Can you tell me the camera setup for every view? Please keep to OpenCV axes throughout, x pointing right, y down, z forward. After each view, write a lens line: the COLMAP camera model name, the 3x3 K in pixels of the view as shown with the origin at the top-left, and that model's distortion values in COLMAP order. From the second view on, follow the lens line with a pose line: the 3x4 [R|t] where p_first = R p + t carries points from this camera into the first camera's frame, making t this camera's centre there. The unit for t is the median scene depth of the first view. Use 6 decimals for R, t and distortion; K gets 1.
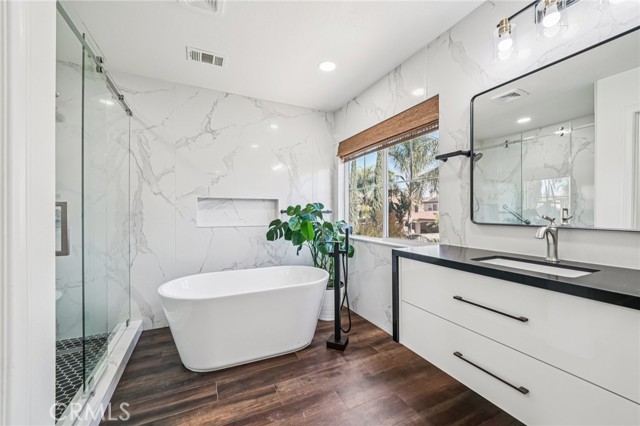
lens RADIAL K [[257.0, 0, 320.0], [0, 257.0, 210.8], [0, 0, 1]] dist [0.001421, 0.000182]
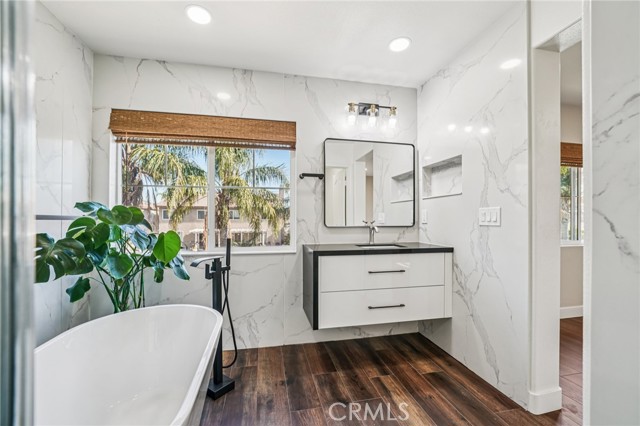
lens RADIAL K [[261.2, 0, 320.2], [0, 261.2, 218.8], [0, 0, 1]] dist [-0.001348, -0.000073]
pose [[0.237440, -0.001918, 0.971400, -0.702719], [-0.005606, 0.999979, 0.003345, 0.000268], [-0.971386, -0.006240, 0.237424, 0.580324]]
